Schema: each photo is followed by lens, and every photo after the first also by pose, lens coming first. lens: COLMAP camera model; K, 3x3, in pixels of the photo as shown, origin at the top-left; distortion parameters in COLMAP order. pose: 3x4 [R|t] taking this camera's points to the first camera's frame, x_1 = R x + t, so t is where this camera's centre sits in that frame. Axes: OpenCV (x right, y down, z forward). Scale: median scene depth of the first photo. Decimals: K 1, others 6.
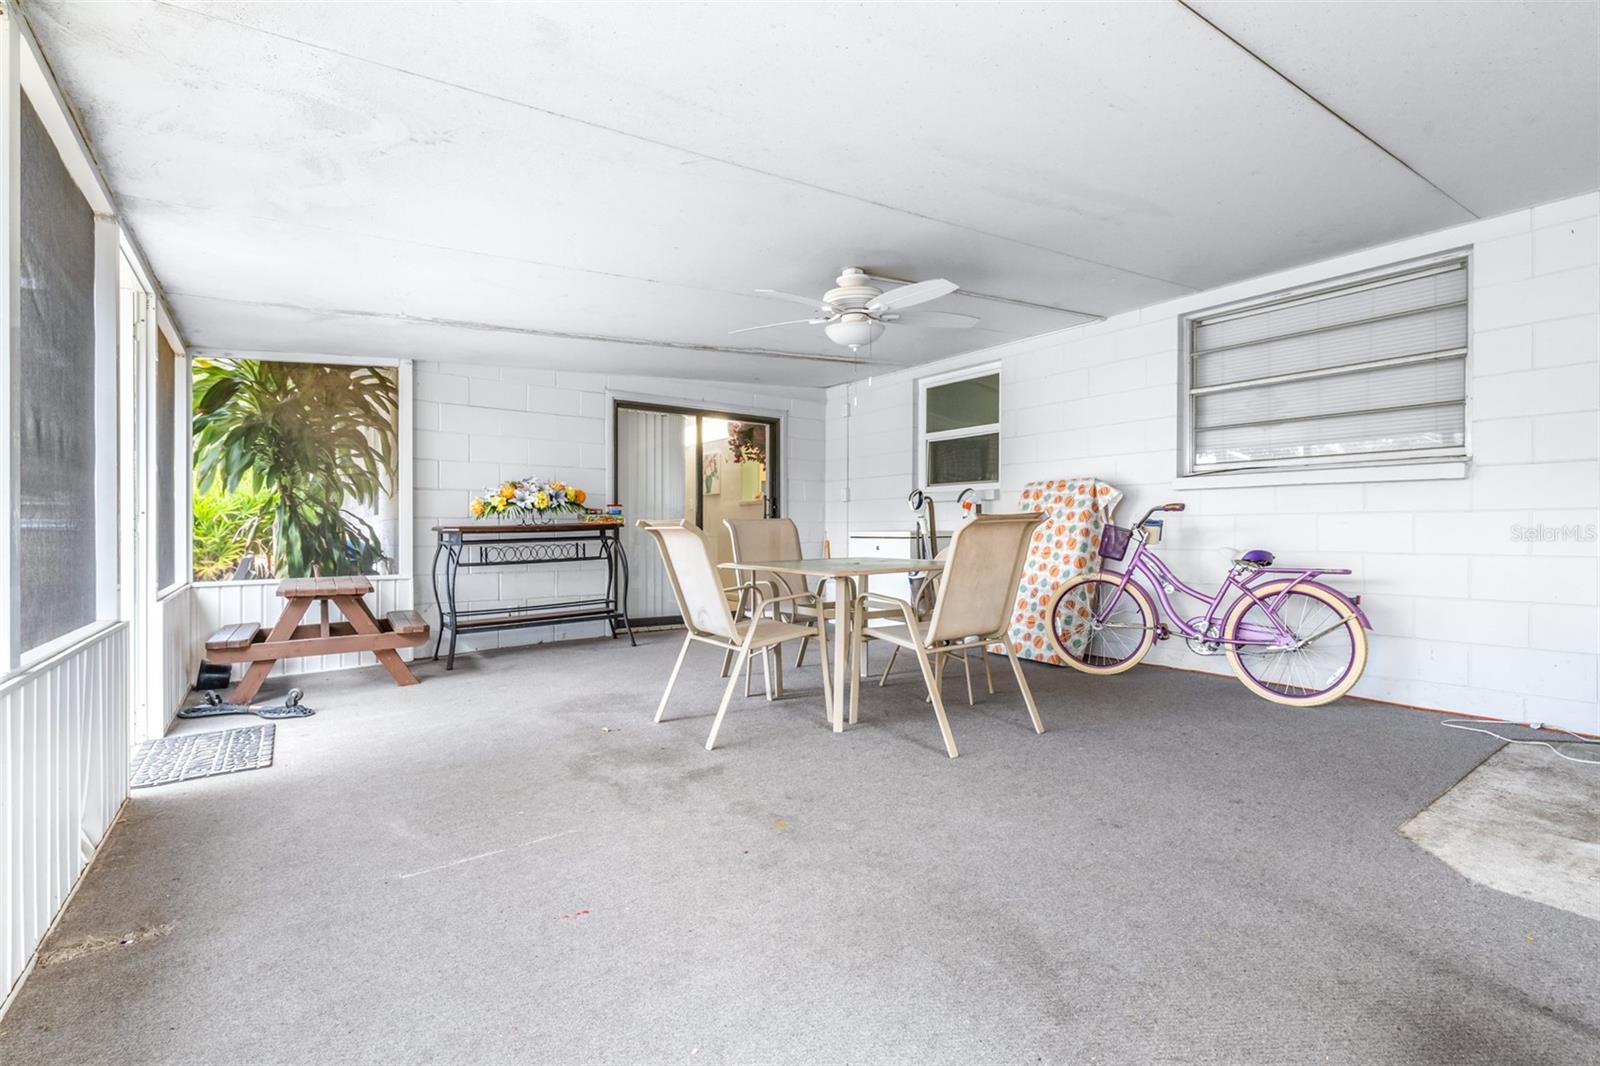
lens RADIAL K [[722.2, 0, 797.1], [0, 722.2, 529.7], [0, 0, 1]] dist [0.000574, 0.000053]
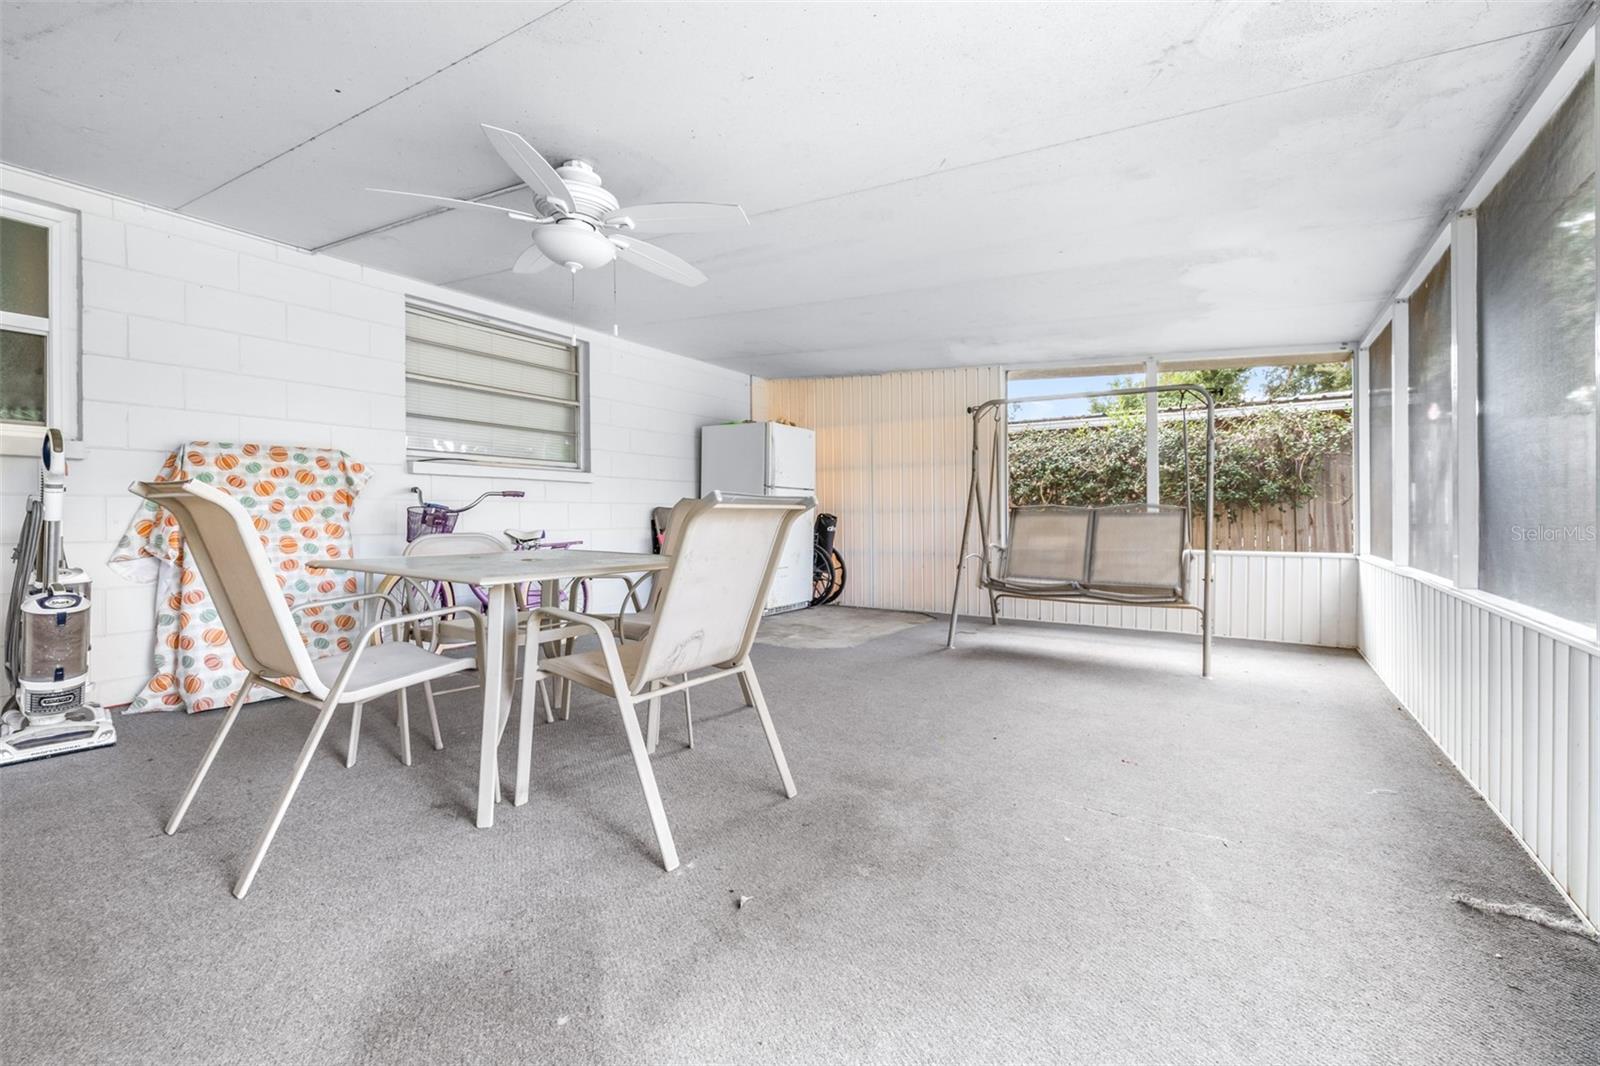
lens RADIAL K [[694.8, 0, 807.5], [0, 694.8, 514.1], [0, 0, 1]] dist [-0.001593, -0.000218]
pose [[-0.392635, 0.001998, 0.919692, -0.473127], [0.003521, 0.999994, -0.000669, 0.002853], [-0.919688, 0.002975, -0.392640, 0.746727]]
